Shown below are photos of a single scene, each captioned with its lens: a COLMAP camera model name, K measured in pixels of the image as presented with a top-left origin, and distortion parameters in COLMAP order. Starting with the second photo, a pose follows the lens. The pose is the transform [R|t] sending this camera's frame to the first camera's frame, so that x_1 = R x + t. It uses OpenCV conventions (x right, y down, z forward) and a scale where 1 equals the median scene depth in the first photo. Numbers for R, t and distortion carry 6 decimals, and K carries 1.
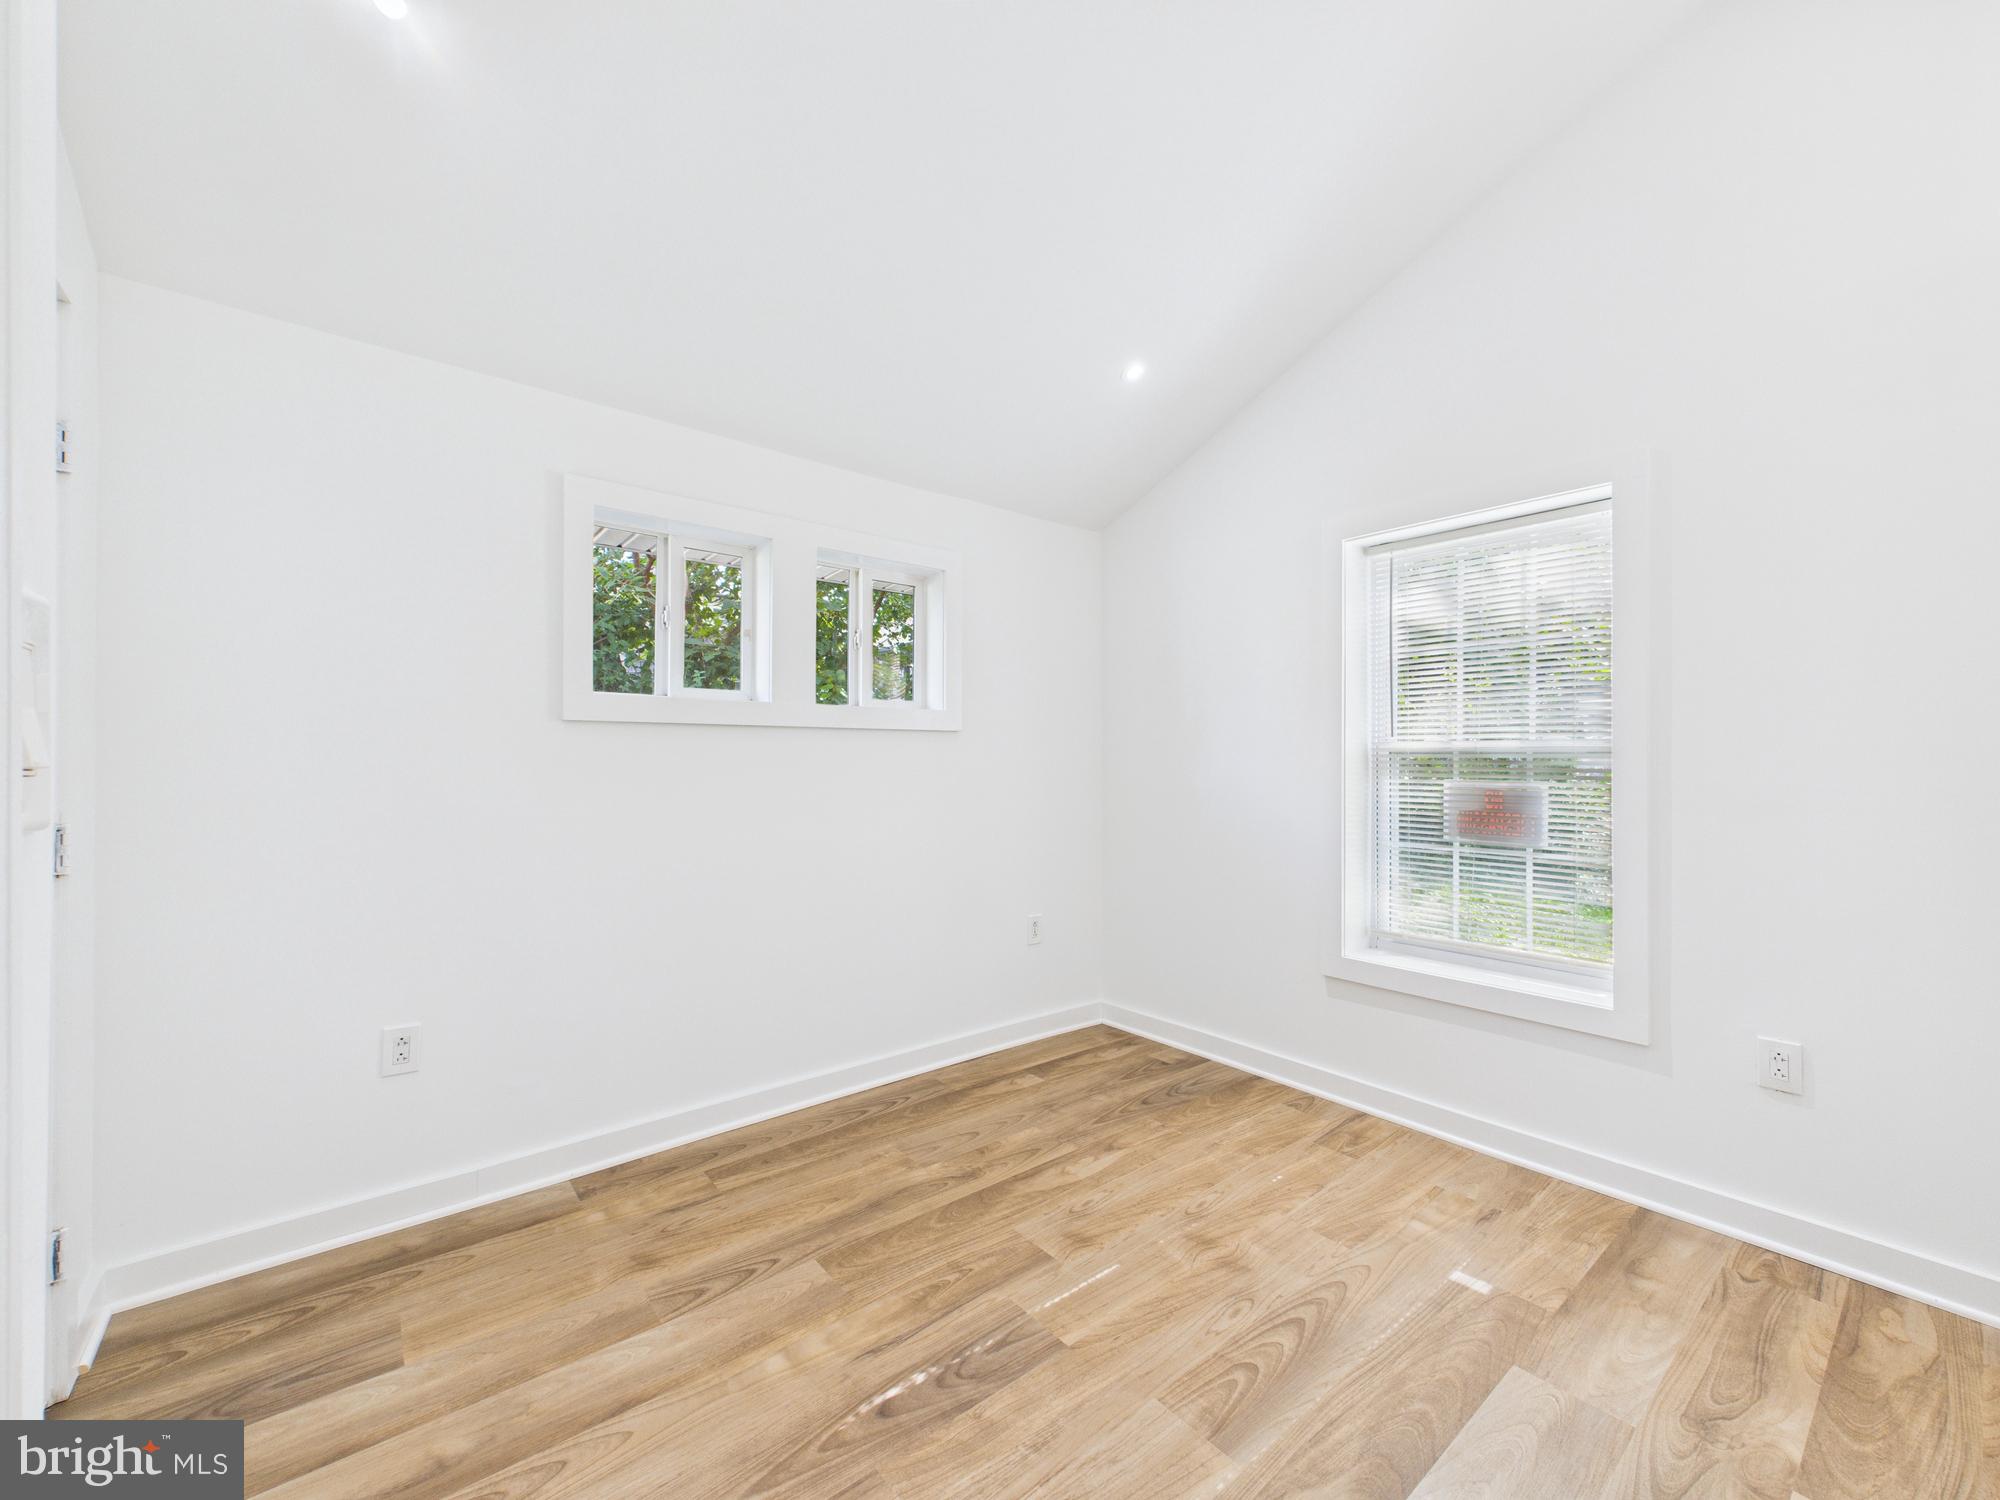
lens RADIAL K [[796.1, 0, 997.4], [0, 796.1, 756.2], [0, 0, 1]] dist [0.003826, 0.000047]
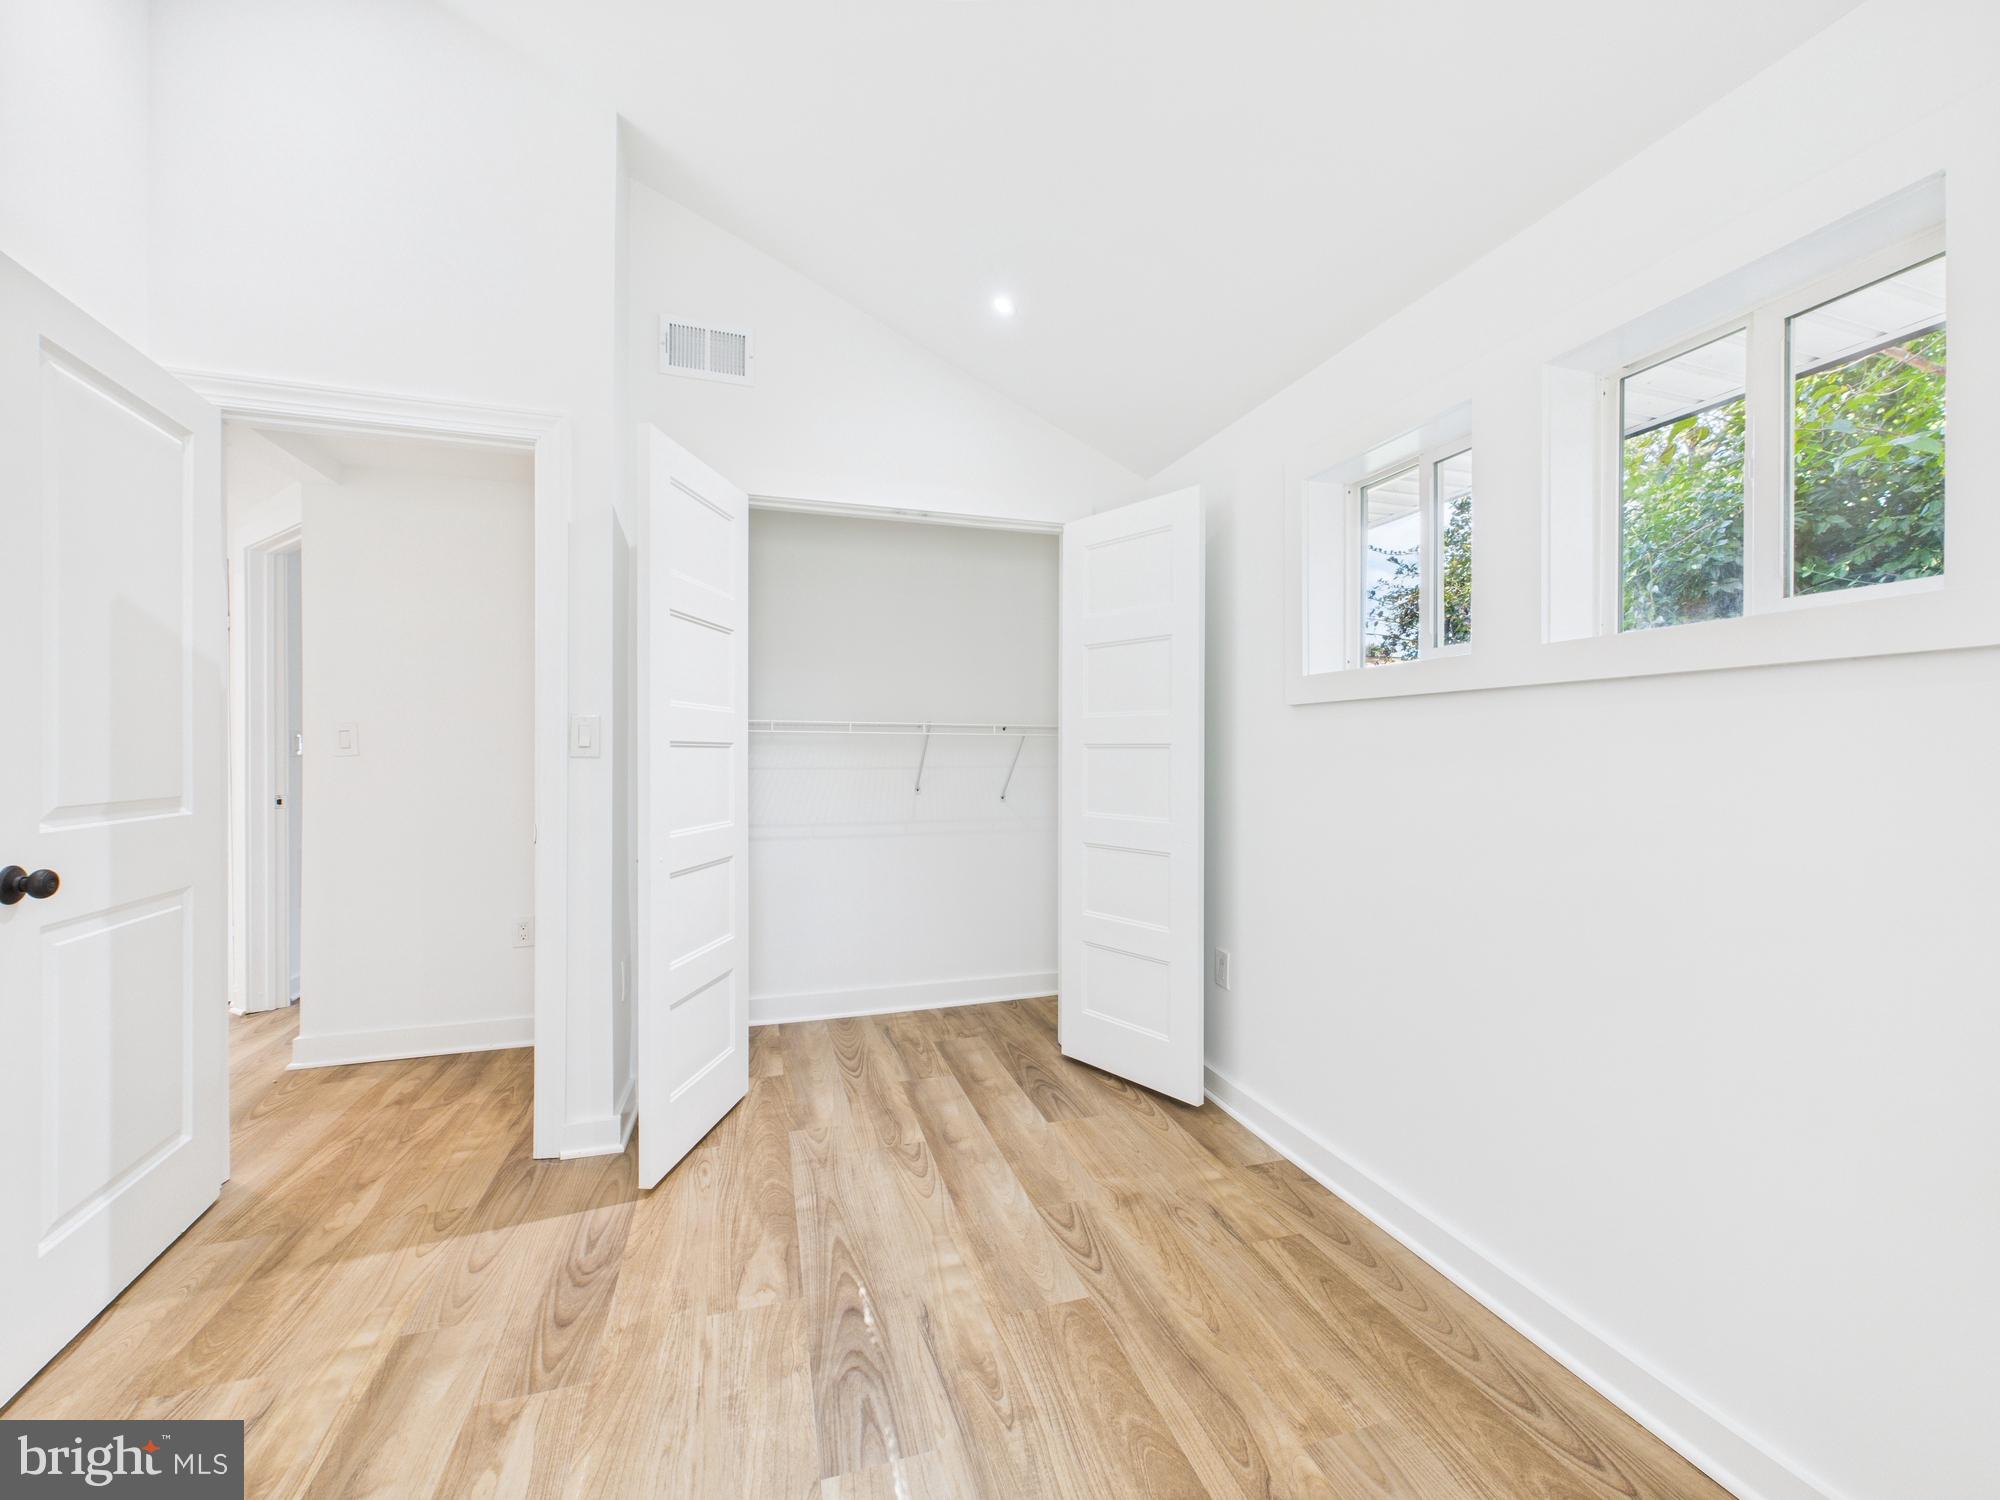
lens RADIAL K [[796.1, 0, 996.3], [0, 796.1, 751.3], [0, 0, 1]] dist [0.003826, 0.000047]
pose [[-0.370308, -0.000007, -0.928909, 0.685123], [0.006125, 0.999978, -0.002449, 0.018063], [0.928889, -0.006597, -0.370300, 1.315388]]
